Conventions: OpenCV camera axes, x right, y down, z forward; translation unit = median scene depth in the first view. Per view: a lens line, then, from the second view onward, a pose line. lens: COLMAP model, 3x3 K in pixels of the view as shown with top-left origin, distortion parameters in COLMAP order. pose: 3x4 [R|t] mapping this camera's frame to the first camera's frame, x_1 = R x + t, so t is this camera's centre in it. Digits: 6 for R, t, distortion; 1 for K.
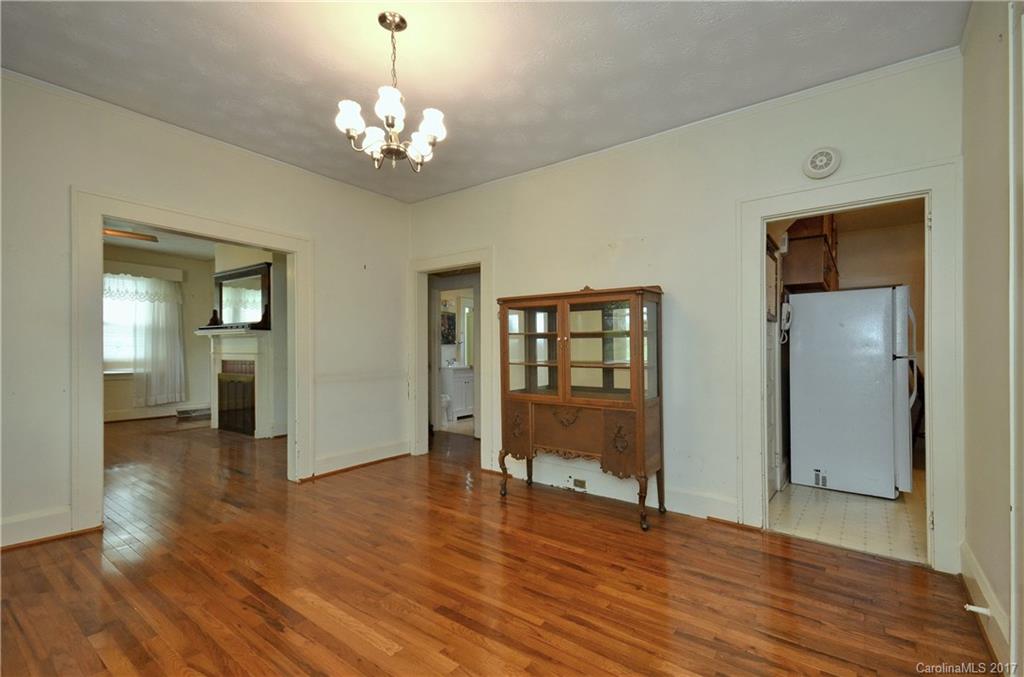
lens RADIAL K [[455.2, 0, 515.8], [0, 455.2, 342.8], [0, 0, 1]] dist [0.003809, -0.000194]
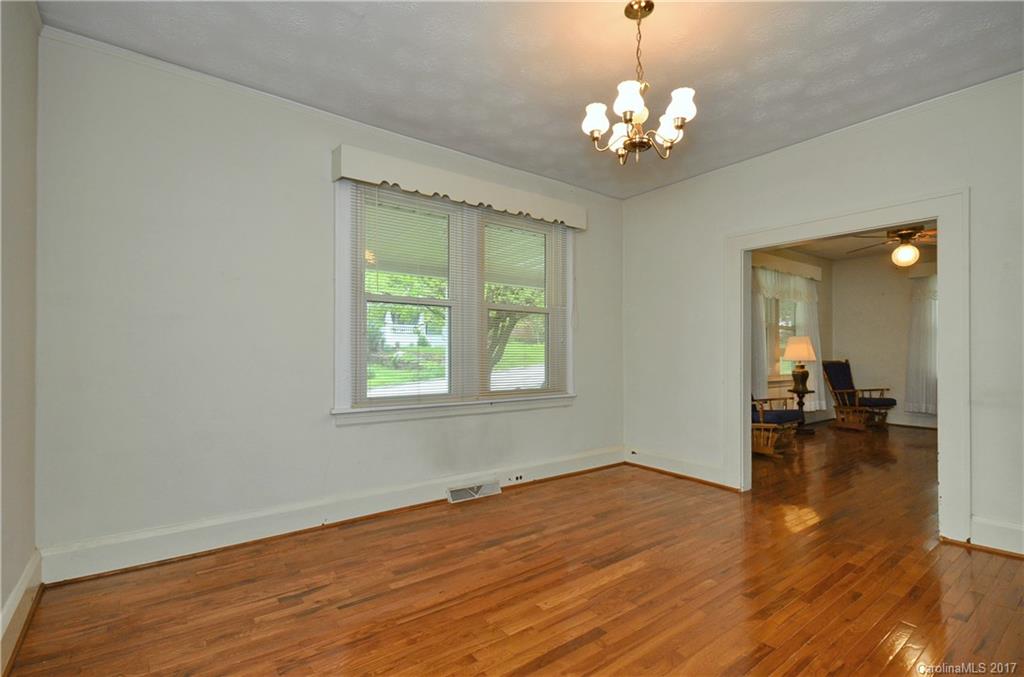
lens RADIAL K [[474.6, 0, 508.2], [0, 474.6, 344.3], [0, 0, 1]] dist [-0.003312, -0.000258]
pose [[-0.272220, -0.006122, -0.962216, 0.791106], [0.002561, 0.999972, -0.007086, 0.004605], [0.962232, -0.004394, -0.272196, 1.048663]]
